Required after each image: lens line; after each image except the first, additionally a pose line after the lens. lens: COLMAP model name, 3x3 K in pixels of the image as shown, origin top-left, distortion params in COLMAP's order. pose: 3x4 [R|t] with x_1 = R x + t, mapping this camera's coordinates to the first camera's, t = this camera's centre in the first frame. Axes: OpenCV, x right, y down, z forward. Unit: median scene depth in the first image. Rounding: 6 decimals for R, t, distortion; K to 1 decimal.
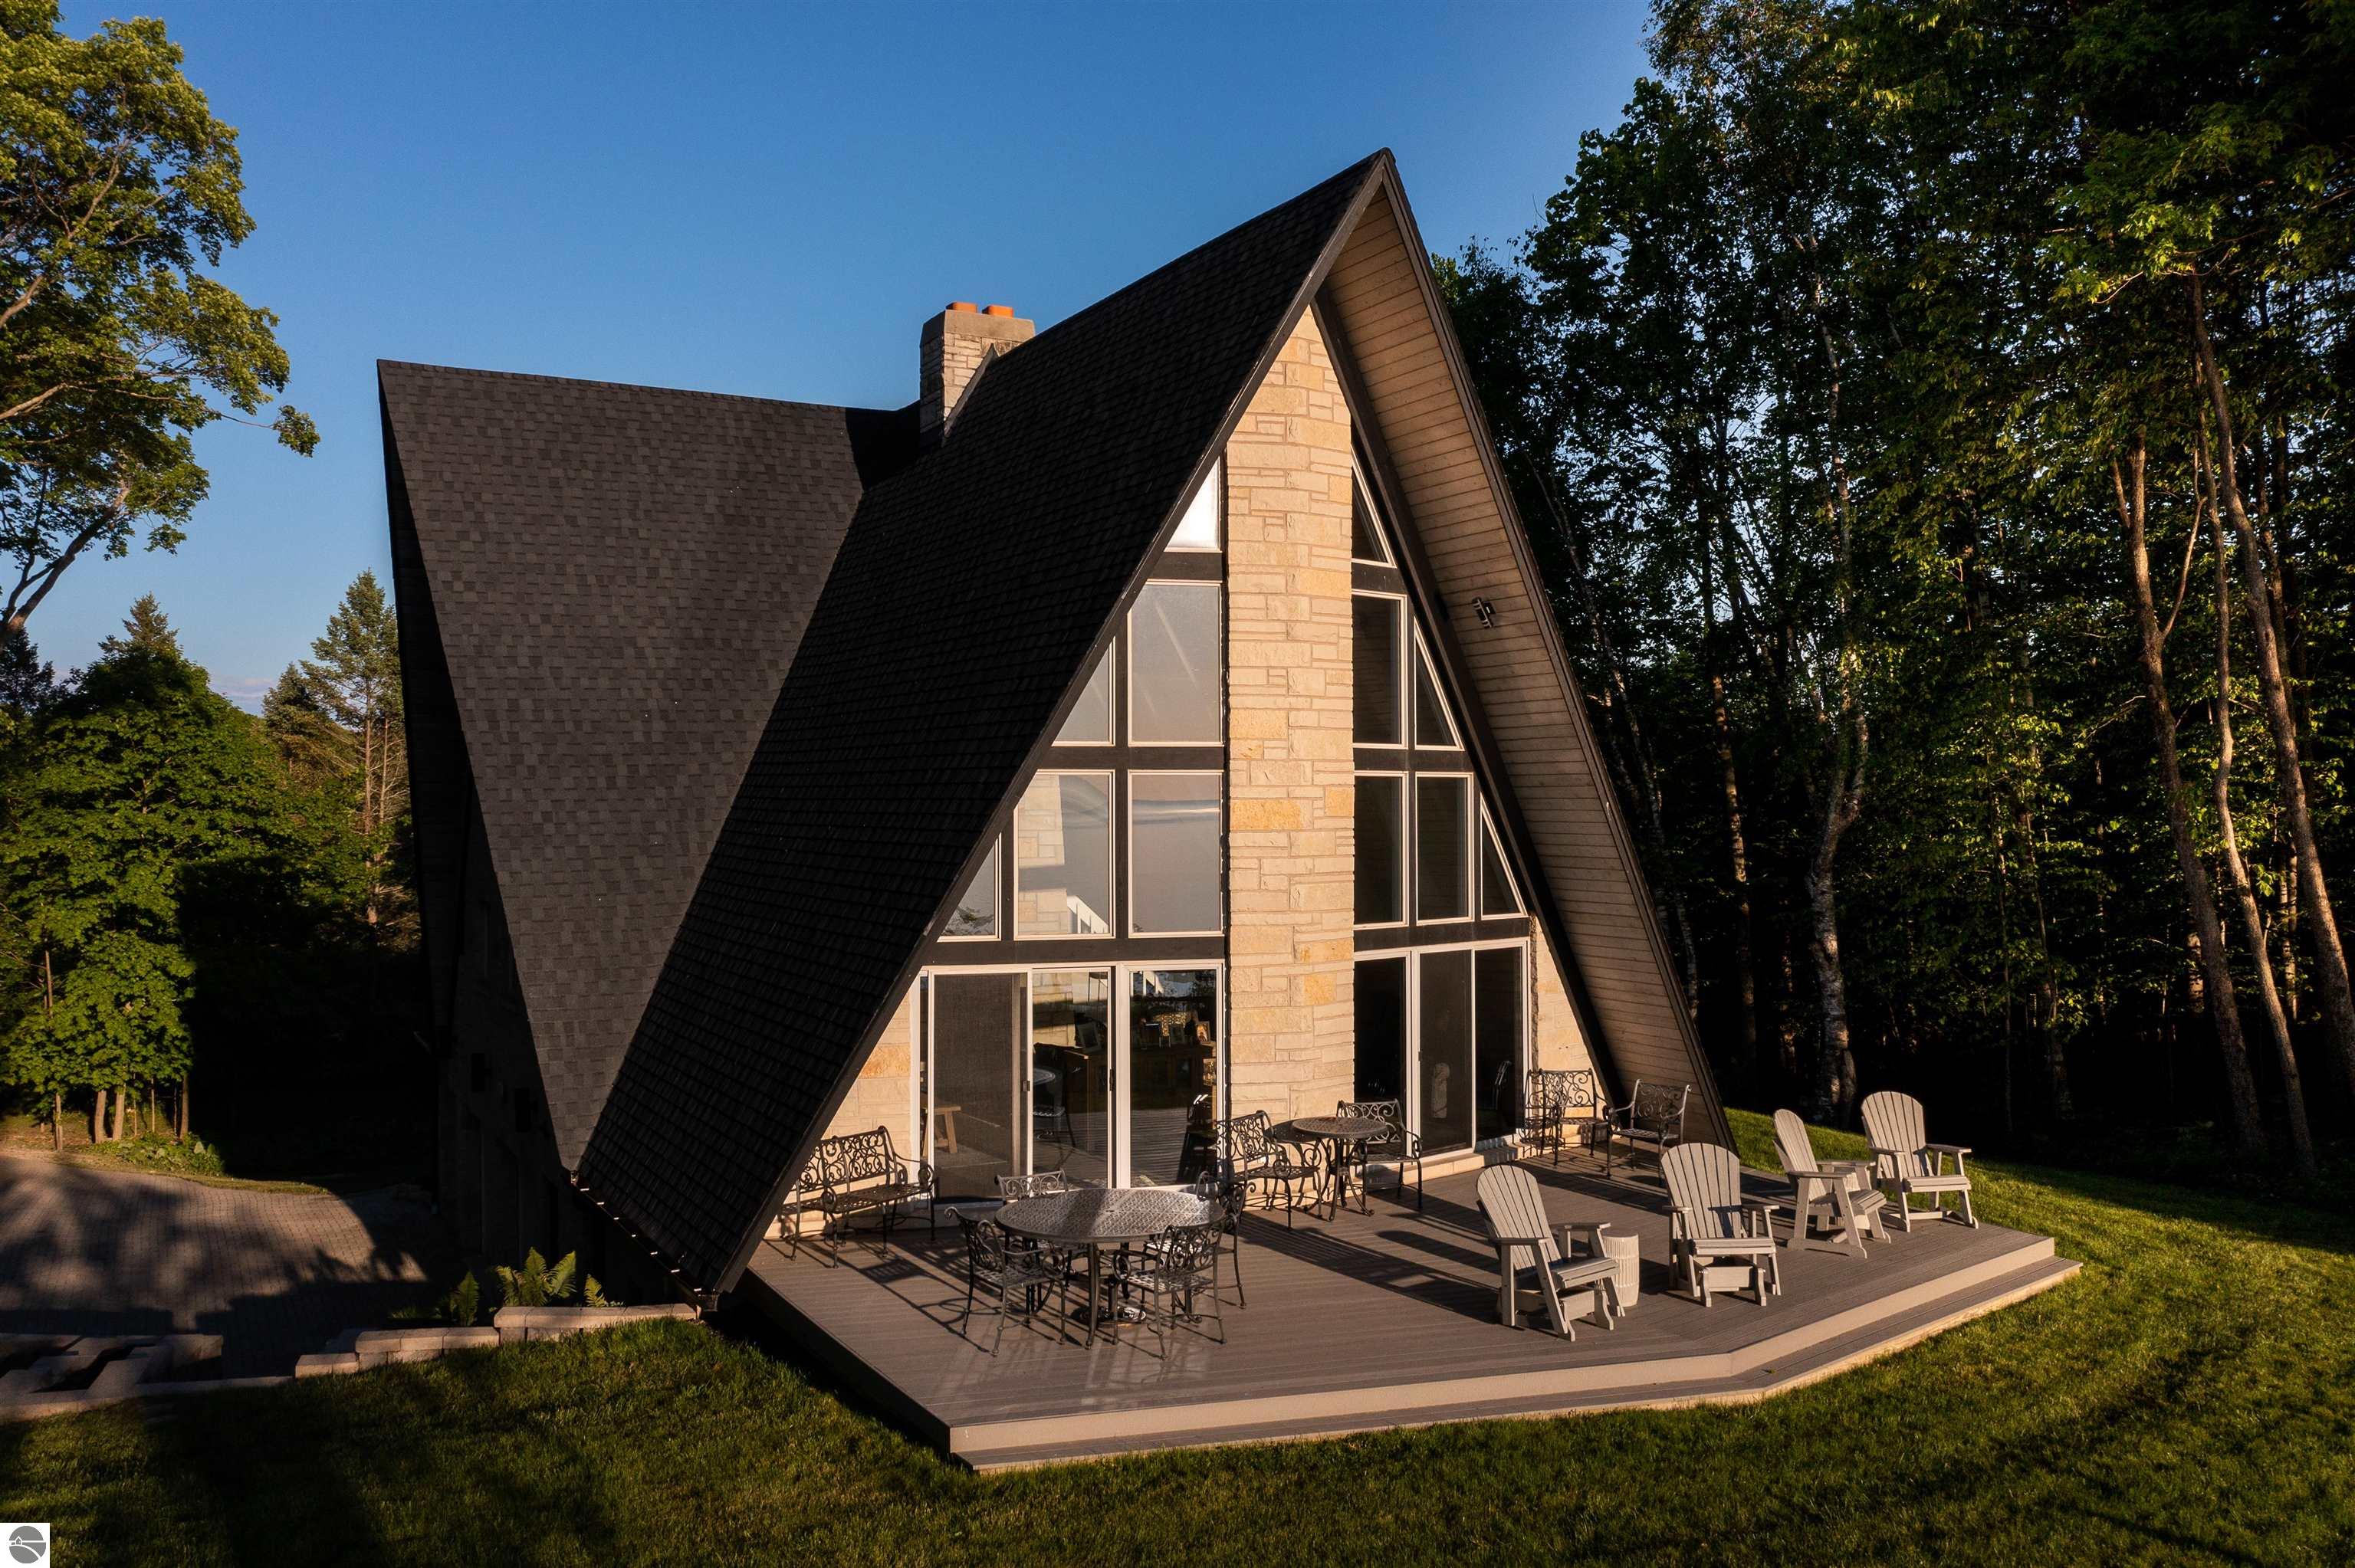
lens RADIAL K [[1849.9, 0, 1174.4], [0, 1849.9, 784.1], [0, 0, 1]] dist [-0.001435, 0.003233]
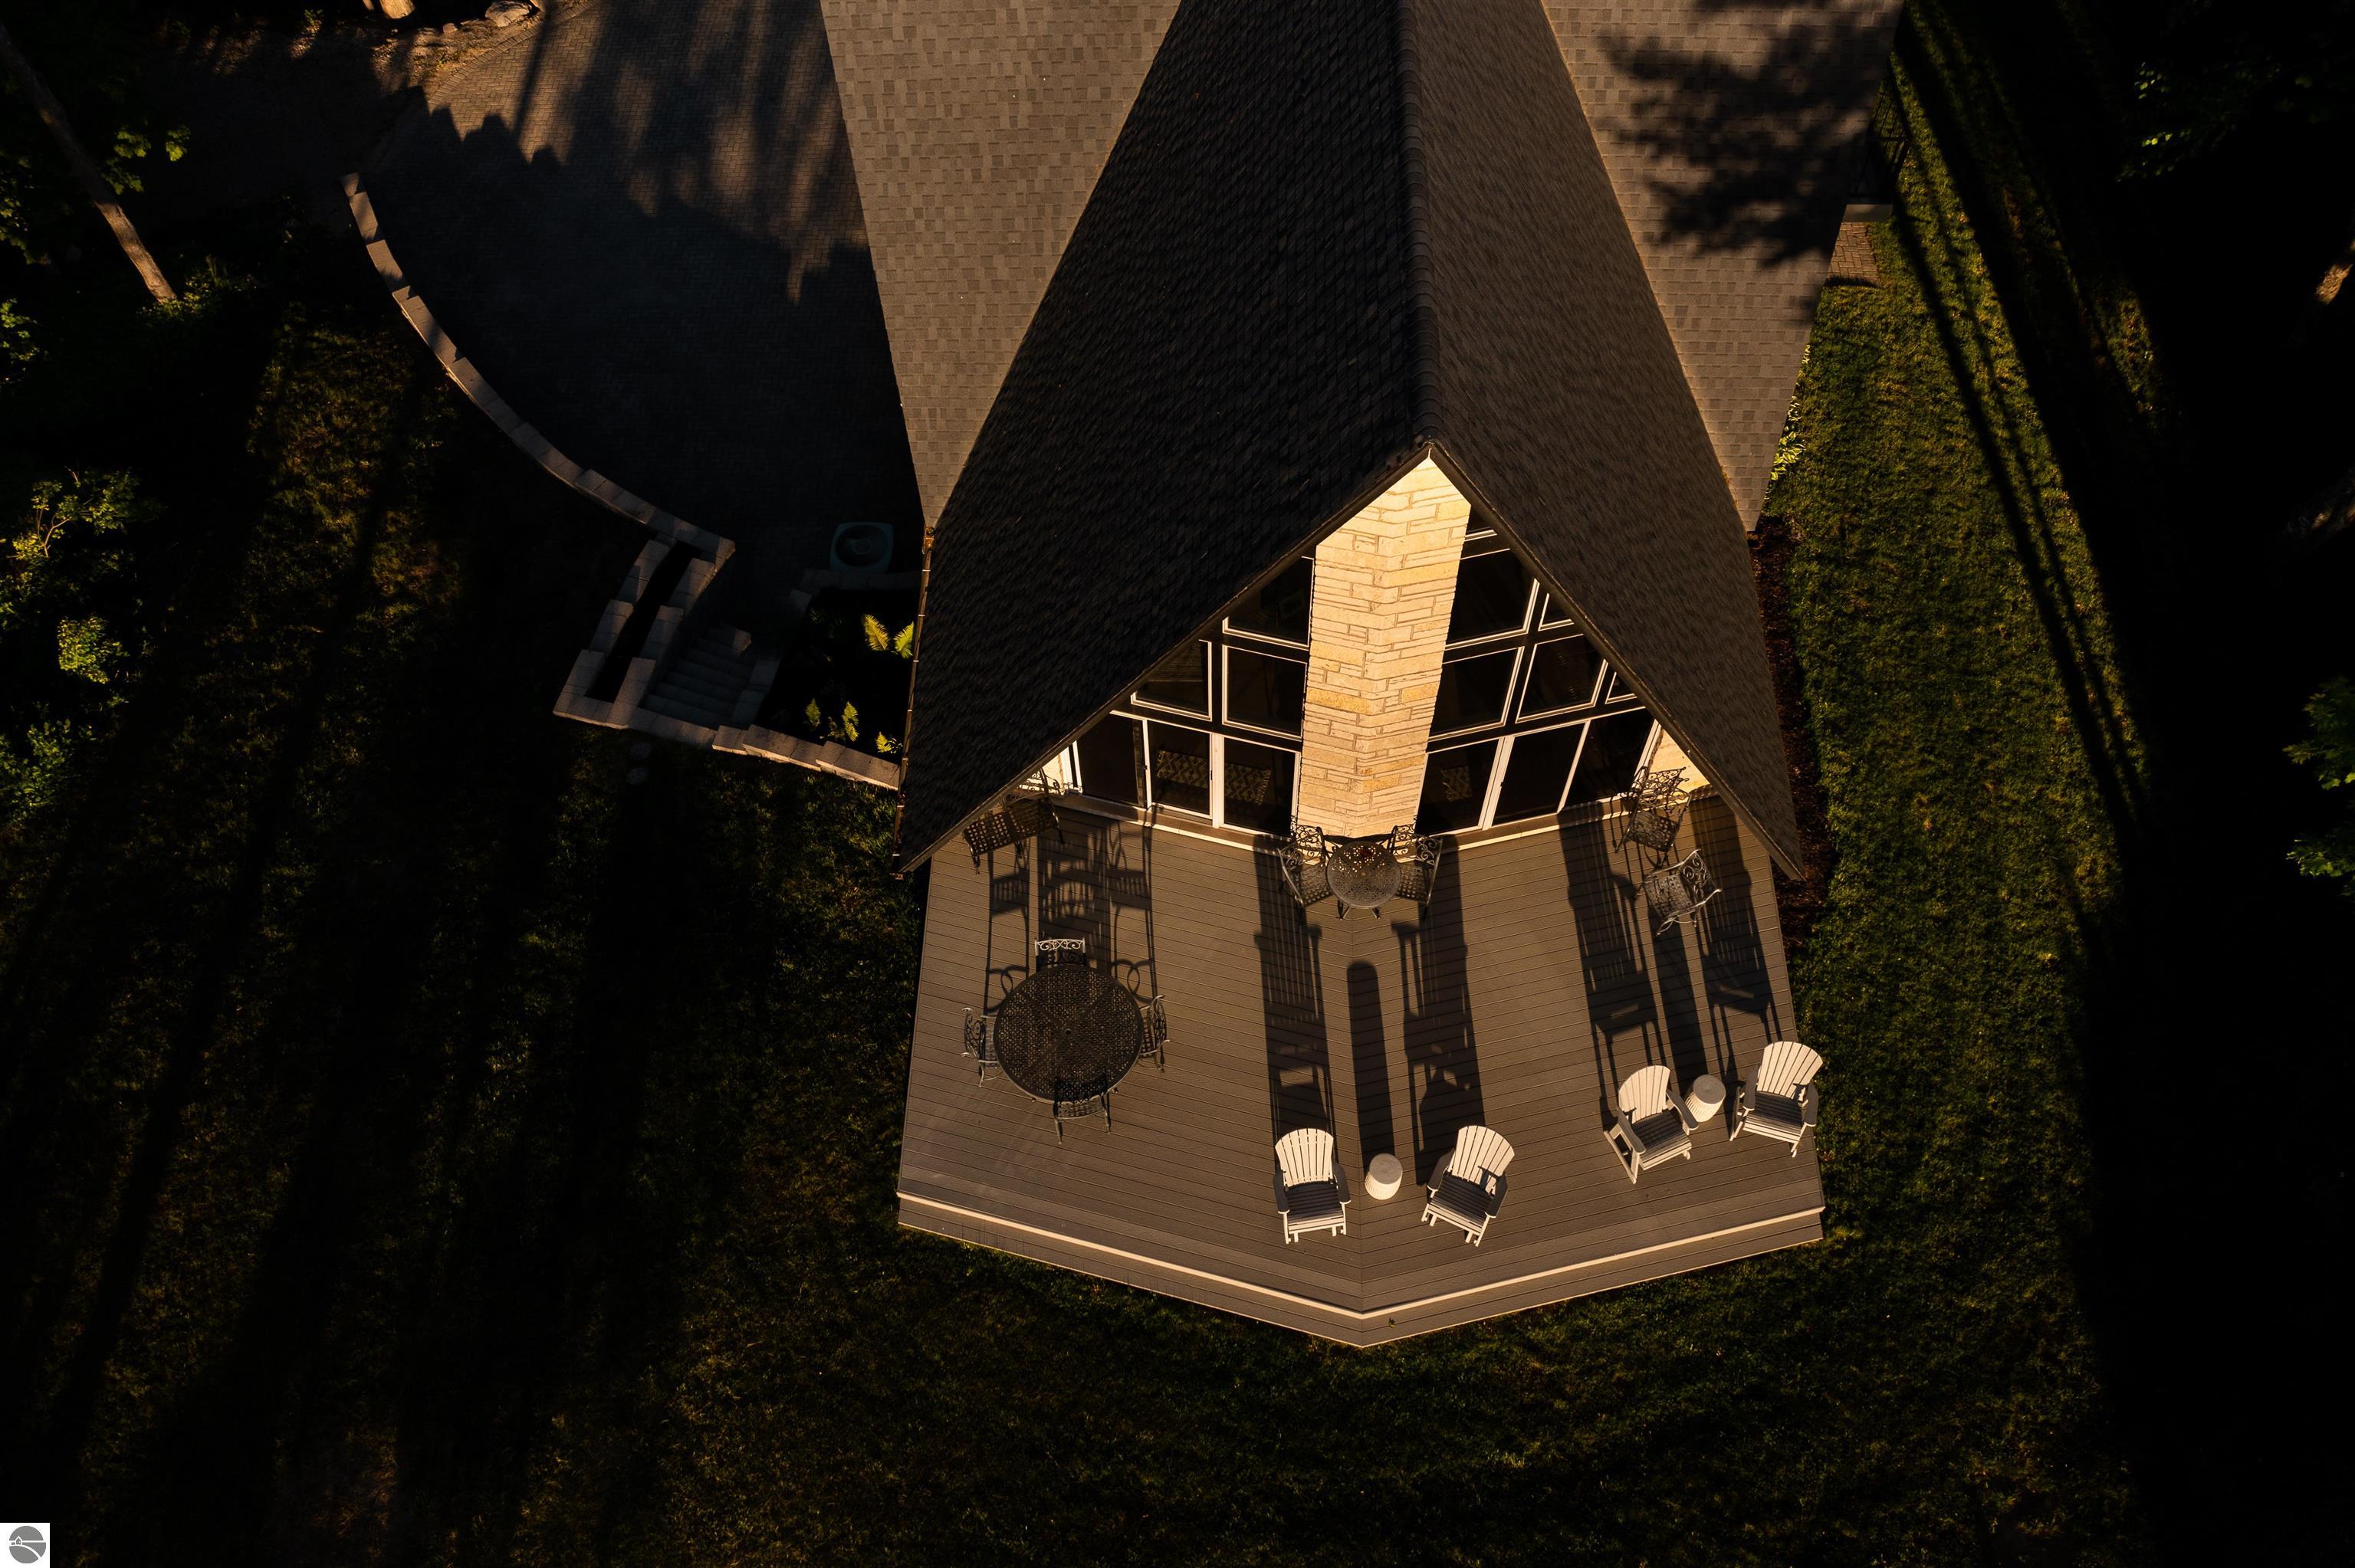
lens RADIAL K [[1849.9, 0, 1180.5], [0, 1849.9, 787.1], [0, 0, 1]] dist [-0.001435, 0.003233]
pose [[0.871944, 0.410630, -0.266639, 0.231001], [0.012379, 0.525936, 0.850434, -0.732929], [0.489449, -0.744832, 0.453503, 0.316738]]
